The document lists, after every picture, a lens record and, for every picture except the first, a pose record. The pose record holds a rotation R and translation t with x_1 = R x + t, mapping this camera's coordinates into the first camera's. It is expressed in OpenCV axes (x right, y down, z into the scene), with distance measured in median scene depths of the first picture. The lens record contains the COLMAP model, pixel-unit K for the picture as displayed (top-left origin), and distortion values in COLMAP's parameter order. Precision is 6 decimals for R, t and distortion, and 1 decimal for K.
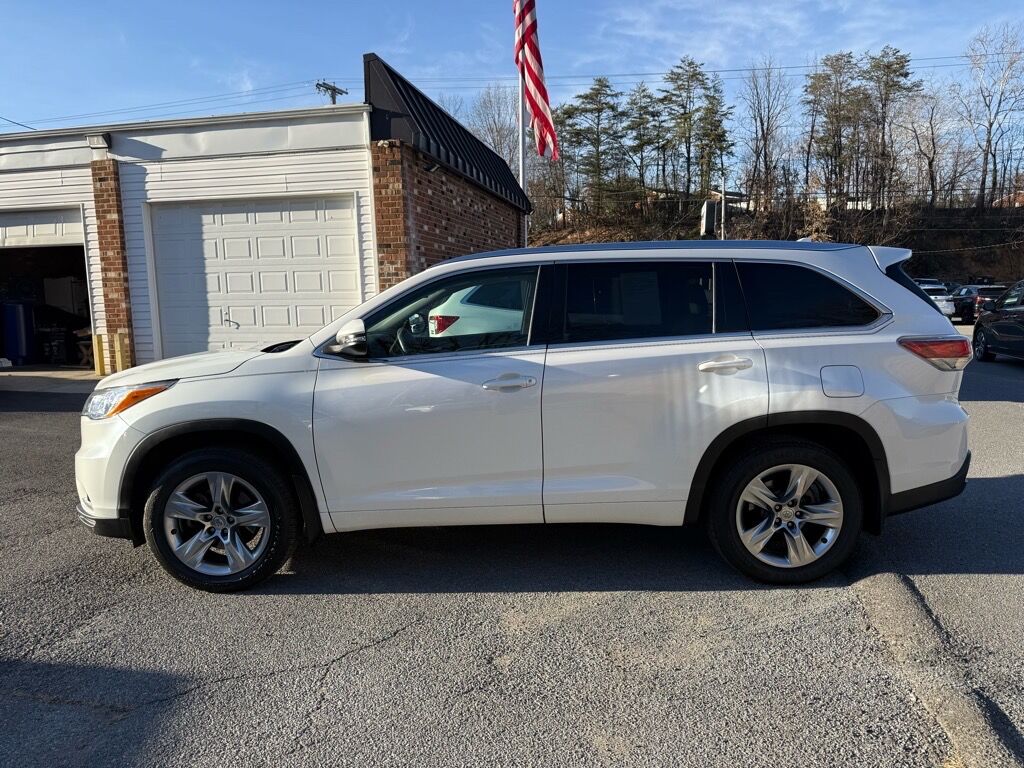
lens RADIAL K [[736.3, 0, 513.2], [0, 736.3, 385.9], [0, 0, 1]] dist [-0.002097, -0.031613]
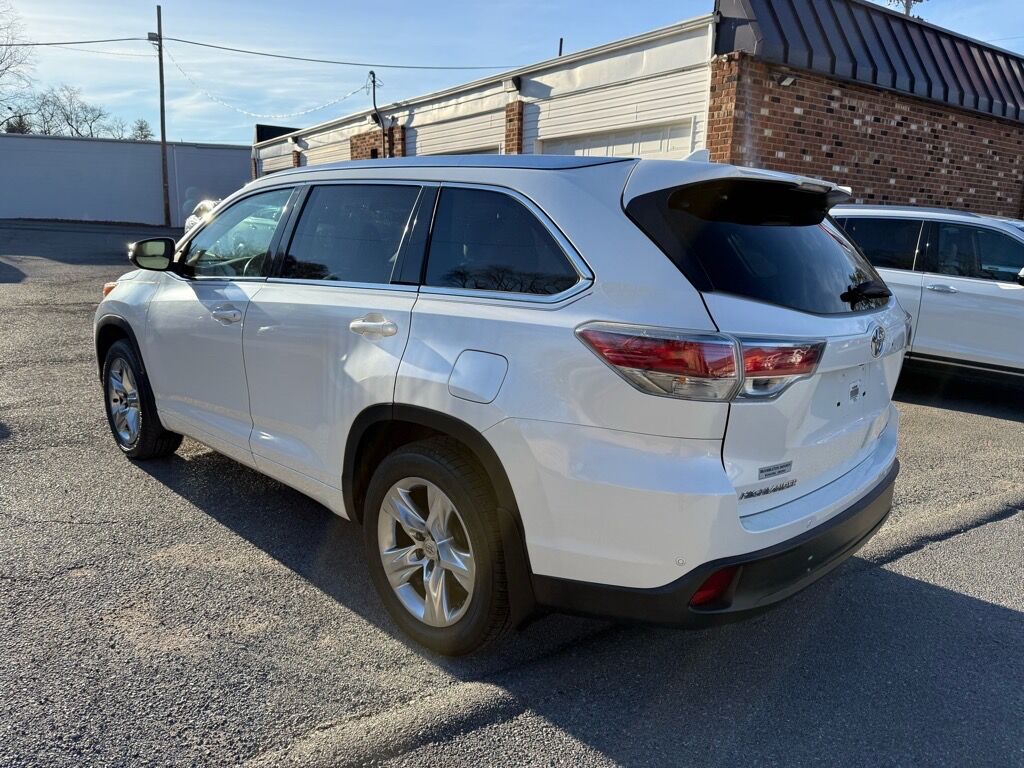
lens RADIAL K [[736.3, 0, 463.9], [0, 736.3, 378.3], [0, 0, 1]] dist [-0.002097, -0.031613]
pose [[0.700604, 0.173798, -0.692061, 0.102767], [-0.122420, 0.984780, 0.123377, -0.009567], [0.702971, -0.001716, 0.711217, 0.062152]]
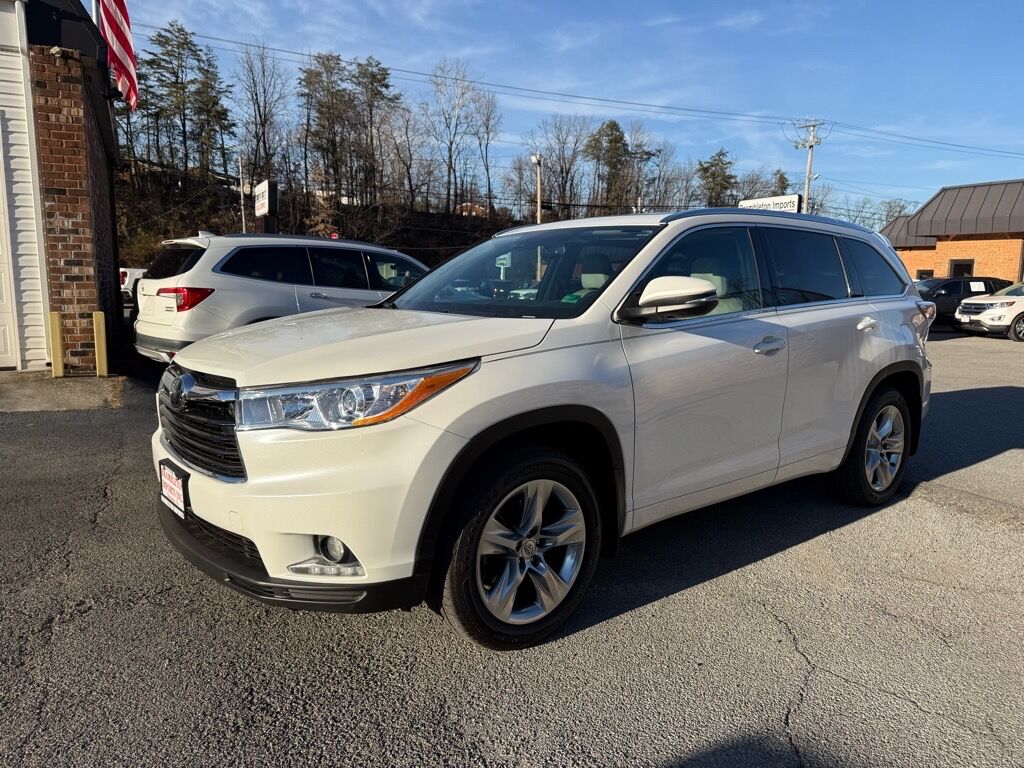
lens RADIAL K [[736.3, 0, 517.4], [0, 736.3, 381.2], [0, 0, 1]] dist [-0.002097, -0.031613]
pose [[0.765115, -0.053368, 0.641678, -0.112910], [0.047853, 0.998516, 0.025989, 0.000078], [-0.642113, 0.010821, 0.766534, 0.058661]]
